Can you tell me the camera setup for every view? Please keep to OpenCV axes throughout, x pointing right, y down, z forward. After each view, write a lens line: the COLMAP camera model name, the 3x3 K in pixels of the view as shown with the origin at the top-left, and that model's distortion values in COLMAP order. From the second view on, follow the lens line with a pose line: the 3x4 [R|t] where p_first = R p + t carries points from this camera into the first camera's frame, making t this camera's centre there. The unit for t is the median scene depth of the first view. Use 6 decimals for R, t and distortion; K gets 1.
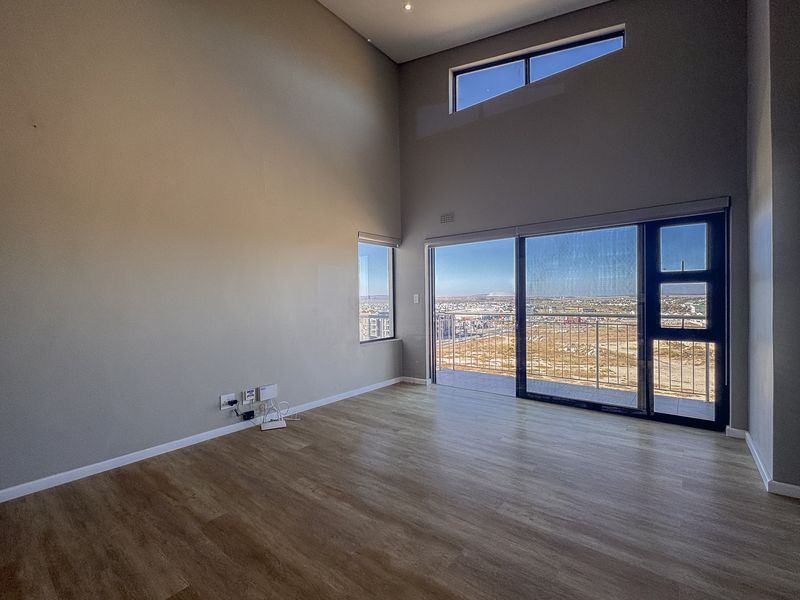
lens RADIAL K [[356.1, 0, 400.0], [0, 356.1, 300.0], [0, 0, 1]] dist [-0.000547, -0.000115]
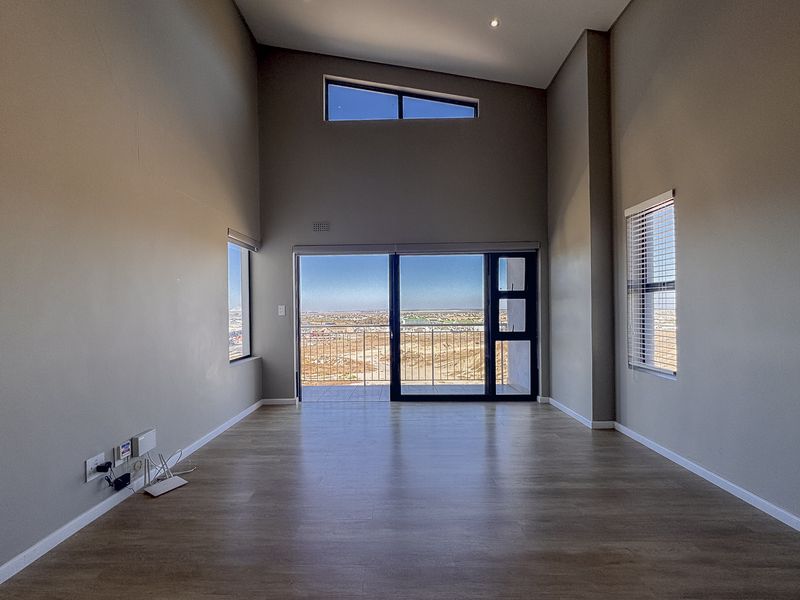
lens RADIAL K [[363.2, 0, 388.0], [0, 363.2, 309.9], [0, 0, 1]] dist [0.000255, 0.000257]
pose [[0.797689, 0.005992, 0.603039, -0.439204], [0.002968, 0.999900, -0.013862, 0.012580], [-0.603061, 0.012847, 0.797591, 0.149827]]
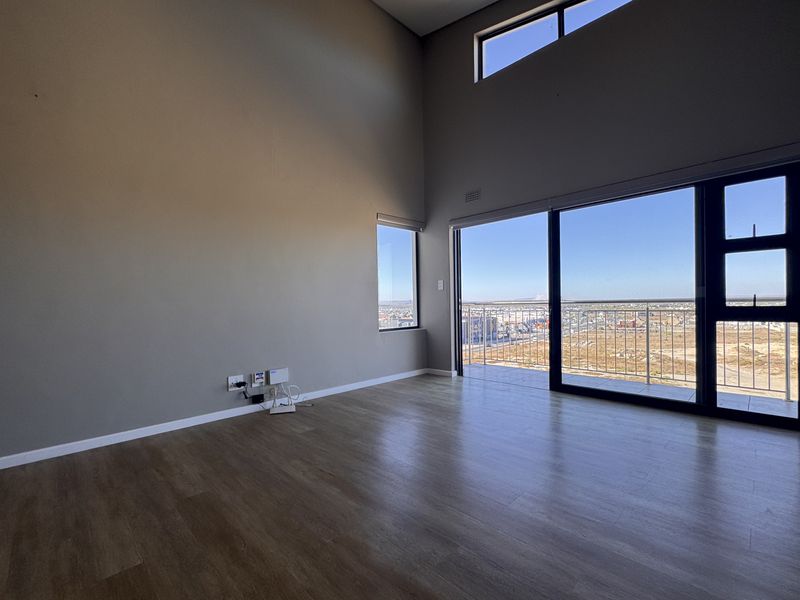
lens RADIAL K [[357.3, 0, 400.5], [0, 357.3, 304.4], [0, 0, 1]] dist [-0.001756, 0.000102]
pose [[0.993600, -0.003840, -0.112894, 0.068993], [0.003891, 0.999992, 0.000231, 0.069574], [0.112892, -0.000669, 0.993607, 0.081255]]
